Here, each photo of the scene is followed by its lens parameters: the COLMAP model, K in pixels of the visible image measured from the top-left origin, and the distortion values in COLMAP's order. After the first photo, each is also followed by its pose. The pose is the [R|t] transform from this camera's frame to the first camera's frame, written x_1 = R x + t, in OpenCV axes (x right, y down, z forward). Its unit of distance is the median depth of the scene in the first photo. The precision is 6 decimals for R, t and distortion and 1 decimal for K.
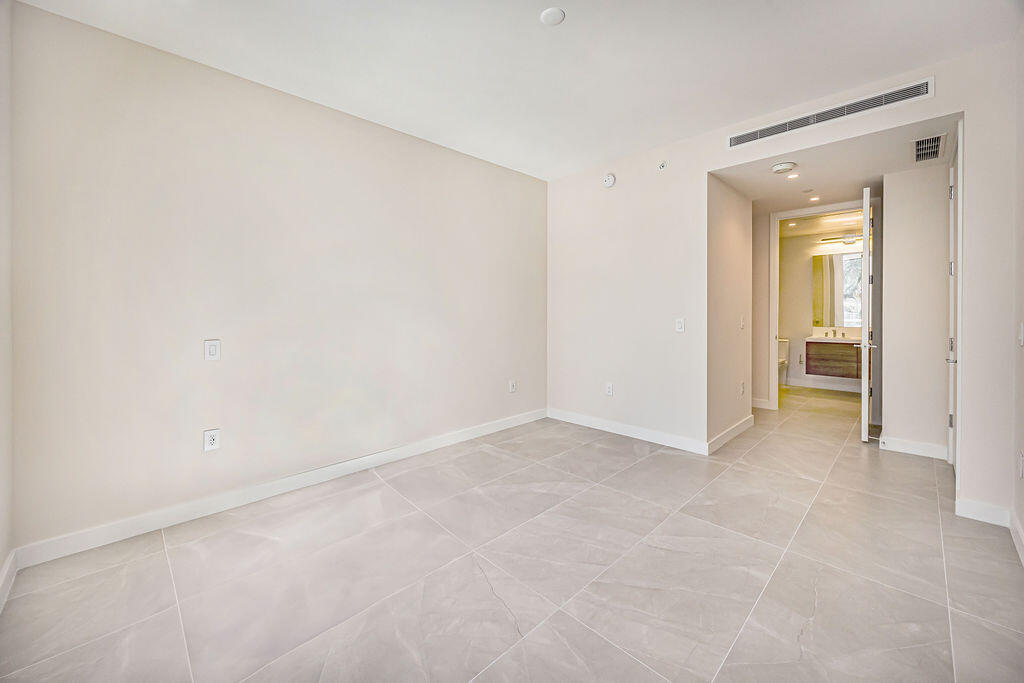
lens RADIAL K [[399.3, 0, 502.7], [0, 399.3, 315.0], [0, 0, 1]] dist [-0.001218, -0.000367]
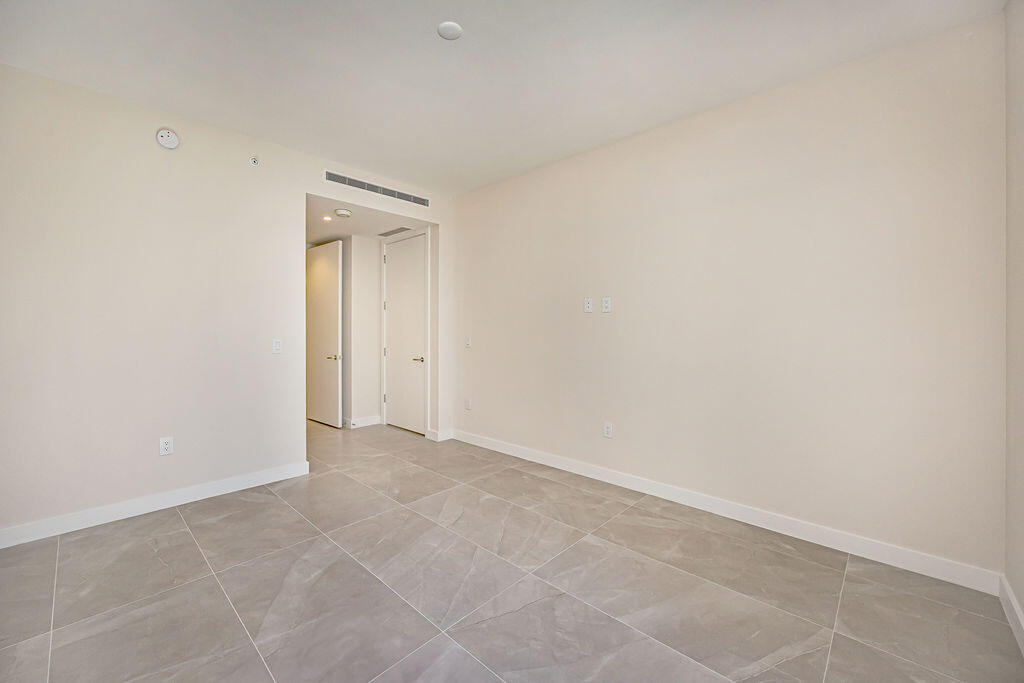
lens RADIAL K [[399.3, 0, 507.3], [0, 399.3, 331.1], [0, 0, 1]] dist [-0.001218, -0.000367]
pose [[-0.036885, 0.004326, 0.999310, -0.648999], [0.009530, 0.999947, -0.003977, 0.001218], [-0.999274, 0.009377, -0.036924, 0.671304]]
